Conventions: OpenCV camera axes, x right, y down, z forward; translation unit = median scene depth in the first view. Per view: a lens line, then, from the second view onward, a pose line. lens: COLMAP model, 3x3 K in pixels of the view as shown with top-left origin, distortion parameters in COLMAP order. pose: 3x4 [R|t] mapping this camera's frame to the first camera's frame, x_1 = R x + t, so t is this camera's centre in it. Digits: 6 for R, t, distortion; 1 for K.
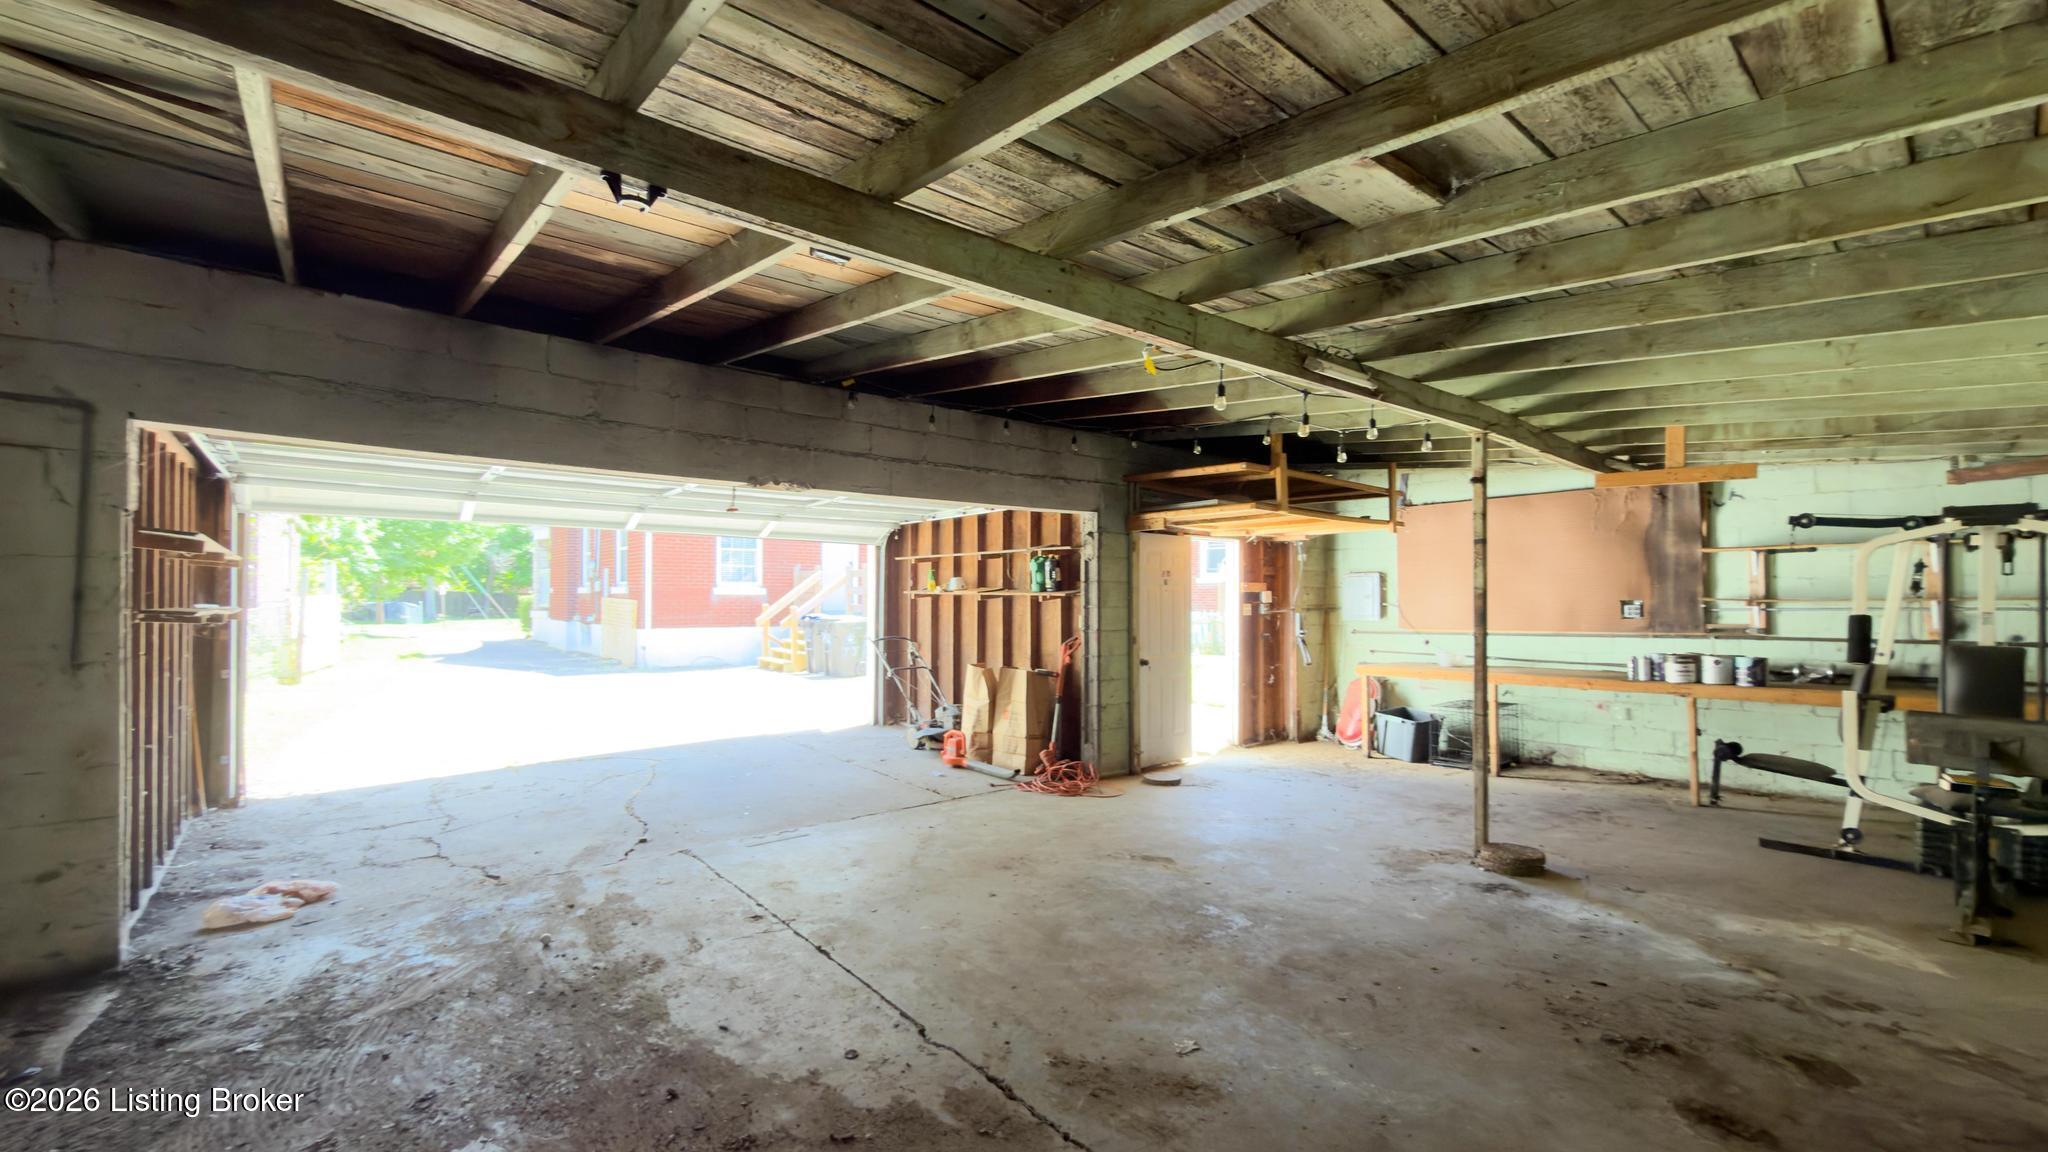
lens RADIAL K [[880.5, 0, 1024.6], [0, 880.5, 587.2], [0, 0, 1]] dist [0.000316, -0.000138]
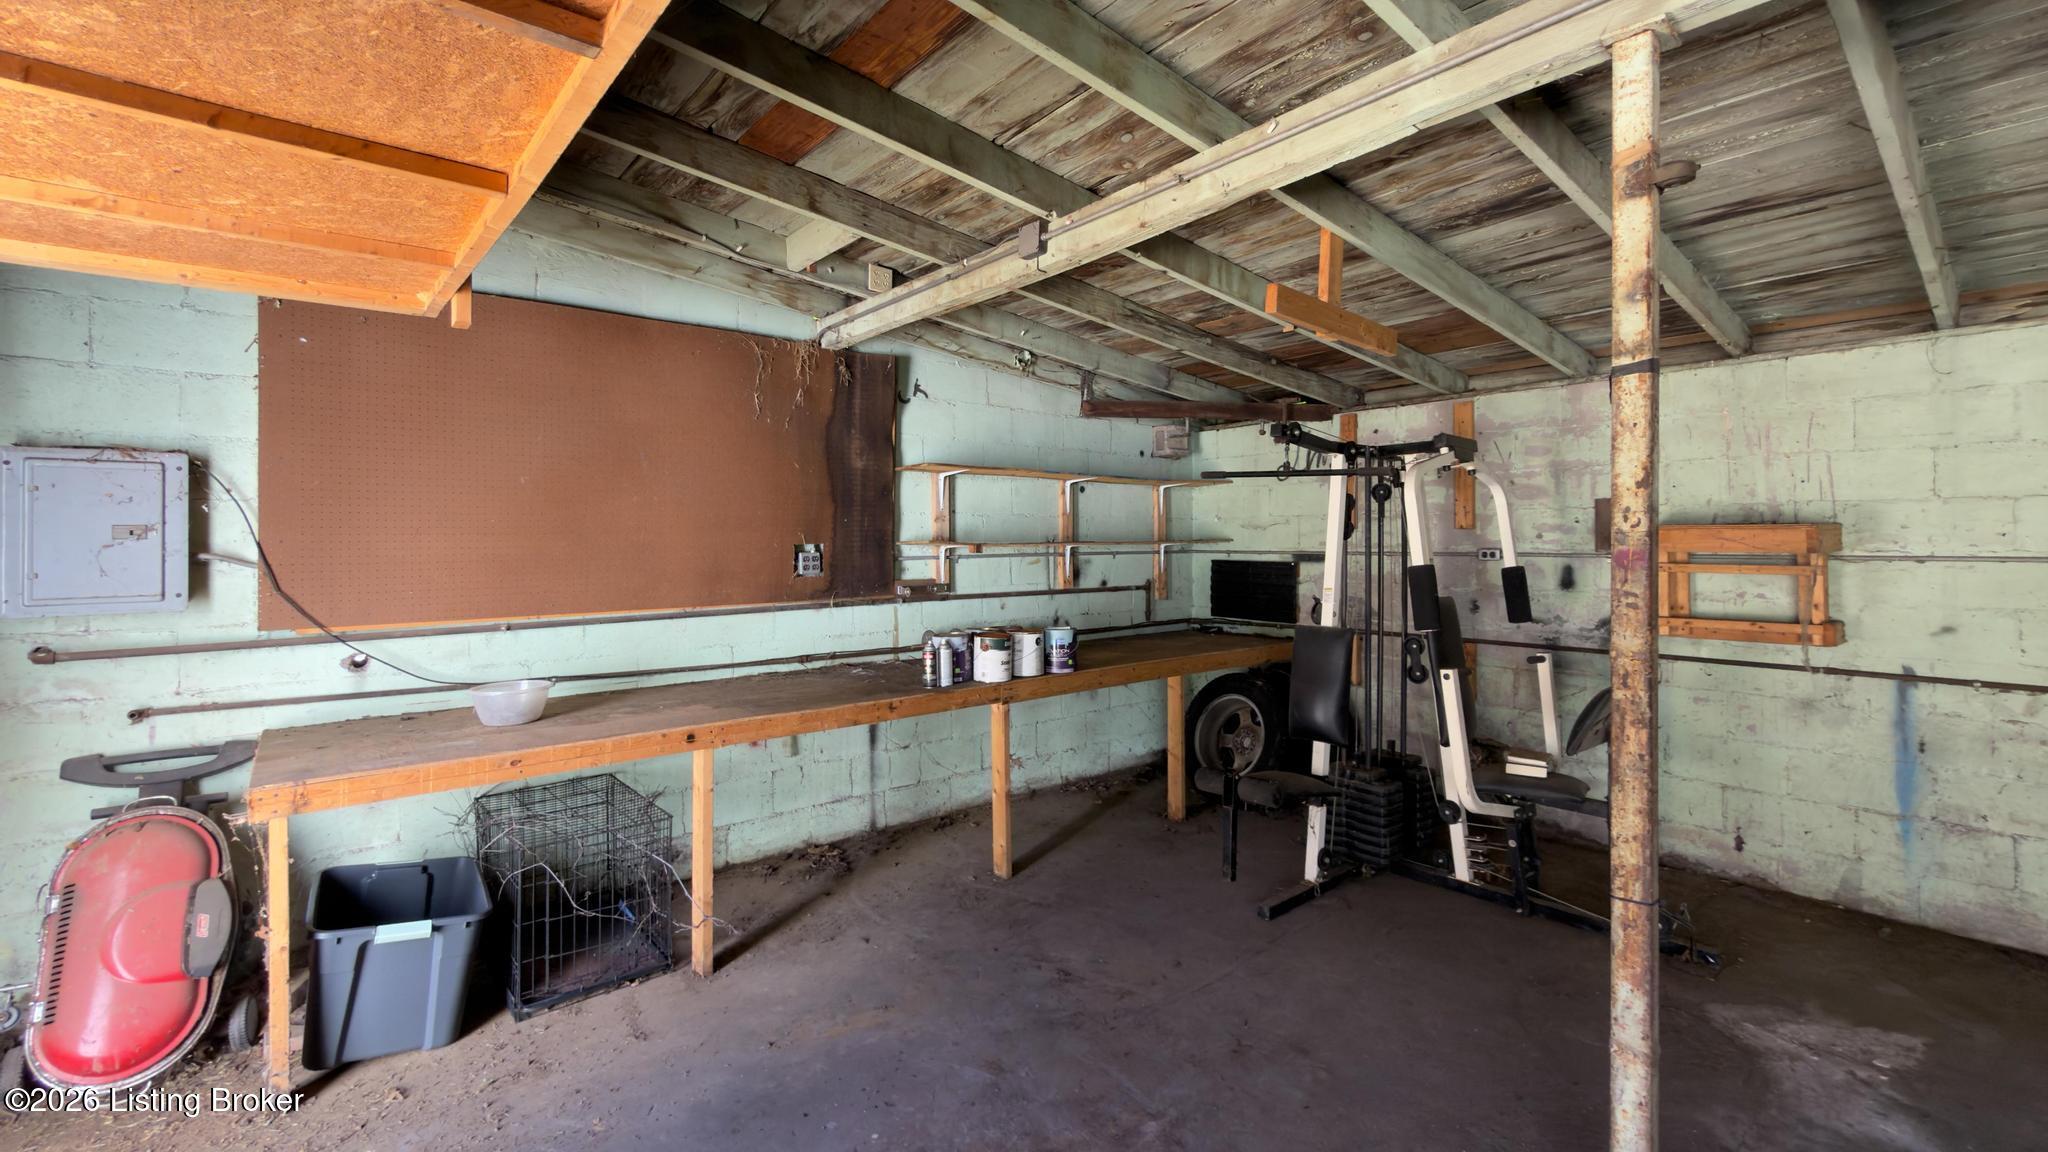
lens RADIAL K [[880.5, 0, 1096.0], [0, 880.5, 532.8], [0, 0, 1]] dist [0.000316, -0.000138]
pose [[0.030077, 0.009960, 0.999498, 0.130753], [-0.014222, 0.999853, -0.009535, 0.010684], [-0.999446, -0.013928, 0.030215, 0.842150]]
